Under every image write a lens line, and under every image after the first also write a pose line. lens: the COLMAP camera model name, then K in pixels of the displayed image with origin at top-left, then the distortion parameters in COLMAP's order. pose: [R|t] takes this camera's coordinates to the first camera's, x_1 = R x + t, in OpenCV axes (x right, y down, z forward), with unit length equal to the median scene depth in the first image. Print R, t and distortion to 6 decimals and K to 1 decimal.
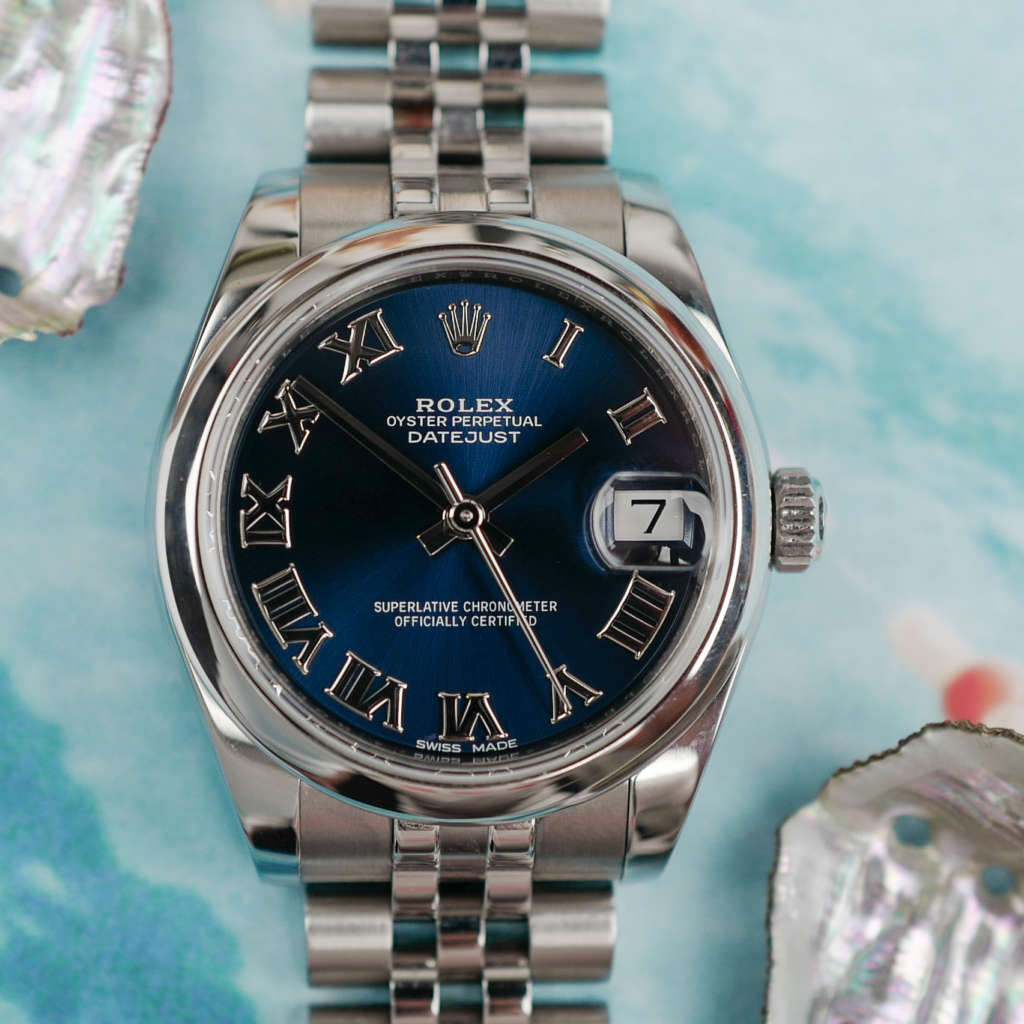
lens RADIAL K [[2575.1, 0, 512.0], [0, 2575.1, 512.0], [0, 0, 1]] dist [0.041276, -0.269131]
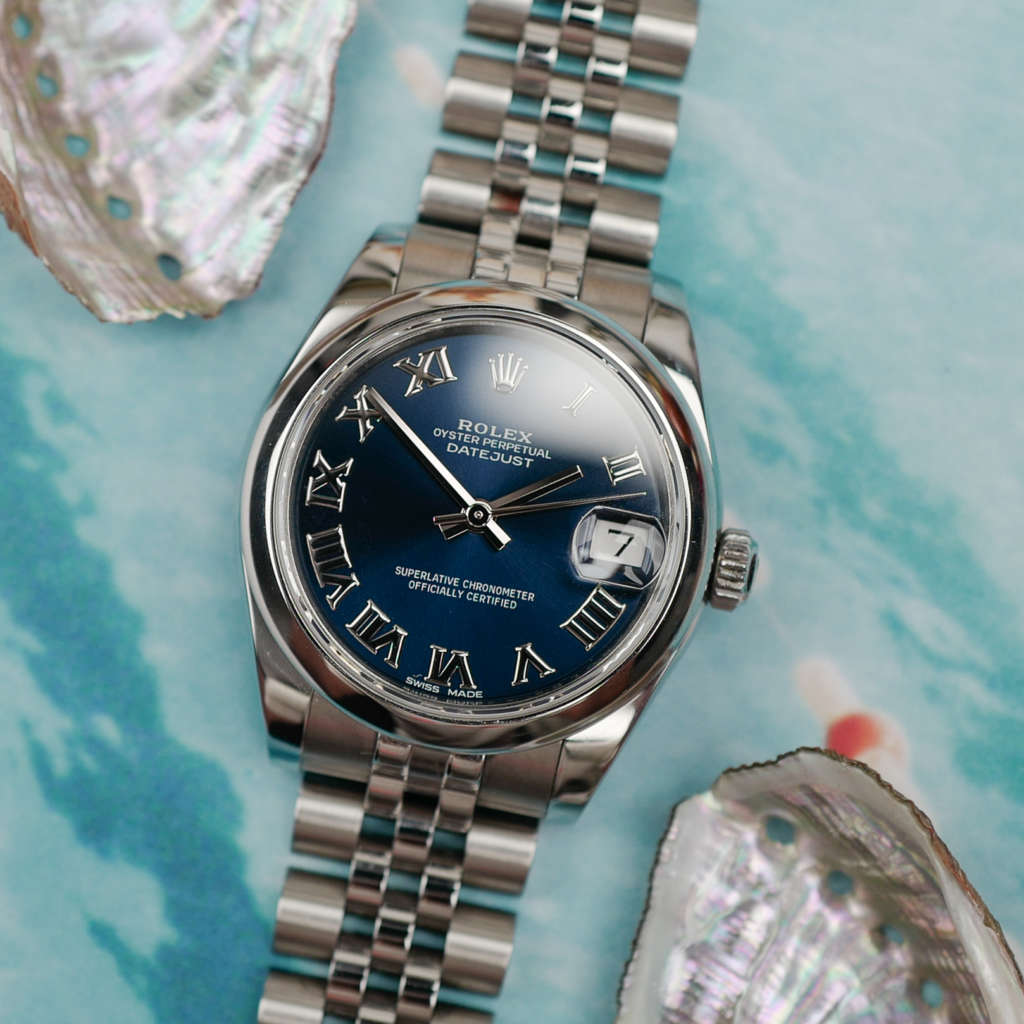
lens RADIAL K [[2691.9, 0, 512.0], [0, 2691.9, 512.0], [0, 0, 1]] dist [-0.000804, 0.579375]
pose [[0.978904, 0.197555, -0.052151, 0.066705], [-0.198066, 0.980177, -0.004773, 0.003028], [0.050174, 0.015001, 0.998628, -0.341258]]
